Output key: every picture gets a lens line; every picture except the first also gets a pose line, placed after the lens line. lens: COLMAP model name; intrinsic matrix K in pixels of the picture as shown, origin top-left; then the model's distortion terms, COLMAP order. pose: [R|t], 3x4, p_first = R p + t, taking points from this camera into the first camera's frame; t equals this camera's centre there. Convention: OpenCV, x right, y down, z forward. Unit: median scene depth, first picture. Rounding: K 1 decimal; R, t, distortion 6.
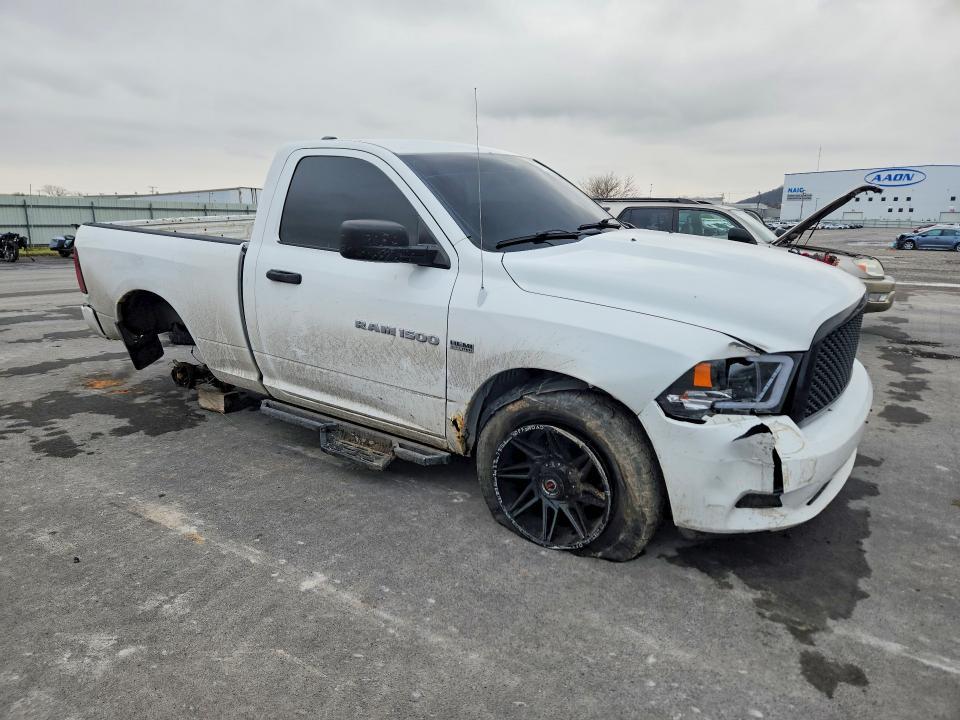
lens RADIAL K [[708.2, 0, 460.9], [0, 708.2, 361.8], [0, 0, 1]] dist [0.043654, -0.022594]
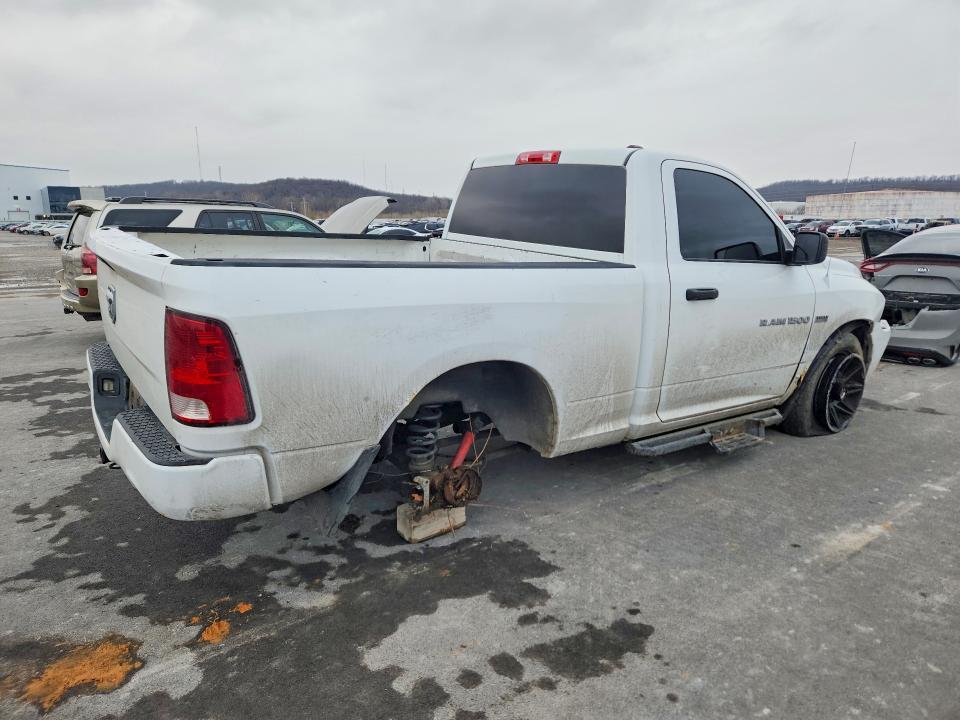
lens RADIAL K [[708.2, 0, 477.1], [0, 708.2, 359.8], [0, 0, 1]] dist [0.043654, -0.022594]
pose [[0.230513, -0.194363, 0.953460, -1.068924], [0.192066, 0.969660, 0.151231, -0.202809], [-0.953926, 0.148266, 0.260850, 0.901761]]
